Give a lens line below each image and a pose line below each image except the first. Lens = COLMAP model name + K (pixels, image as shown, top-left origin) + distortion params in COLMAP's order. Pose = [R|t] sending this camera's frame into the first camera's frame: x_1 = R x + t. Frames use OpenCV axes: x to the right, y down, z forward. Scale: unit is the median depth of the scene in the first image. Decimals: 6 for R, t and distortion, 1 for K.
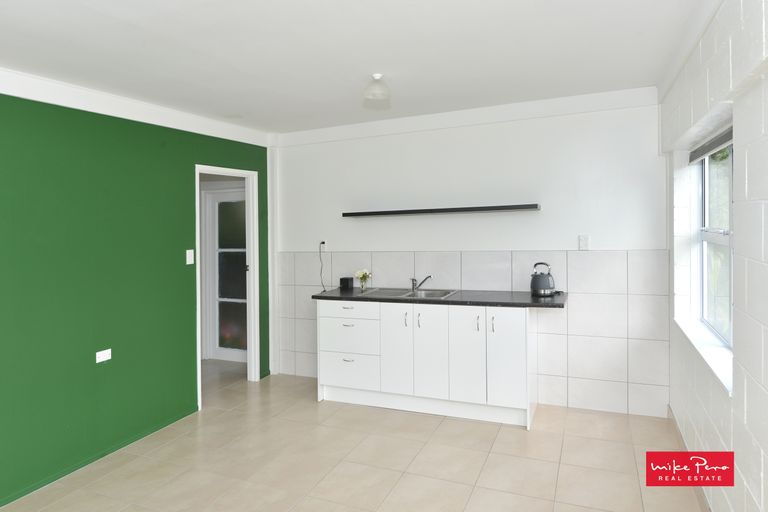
lens RADIAL K [[485.0, 0, 385.2], [0, 485.0, 231.1], [0, 0, 1]] dist [0.062828, 0.000211]
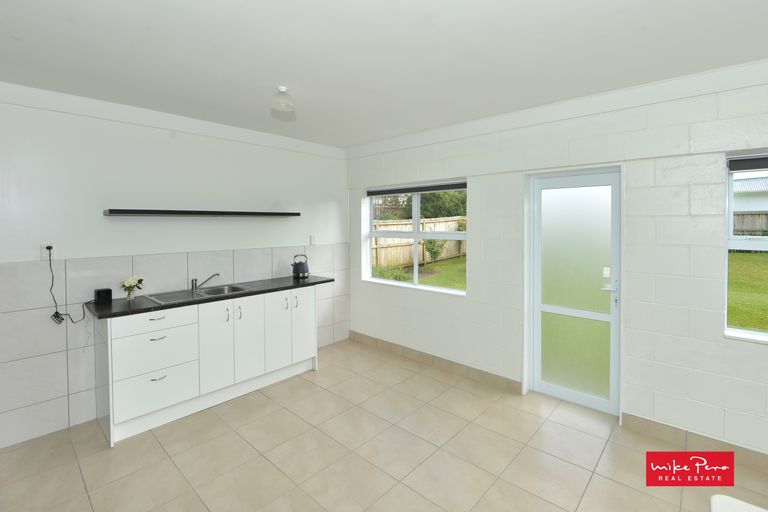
lens RADIAL K [[360.1, 0, 384.9], [0, 360.1, 239.1], [0, 0, 1]] dist [-0.002619, -0.000519]
pose [[0.336201, -0.008949, 0.941748, -0.565843], [0.015822, 0.999867, 0.003853, 0.019407], [-0.941657, 0.013605, 0.336298, 0.410102]]
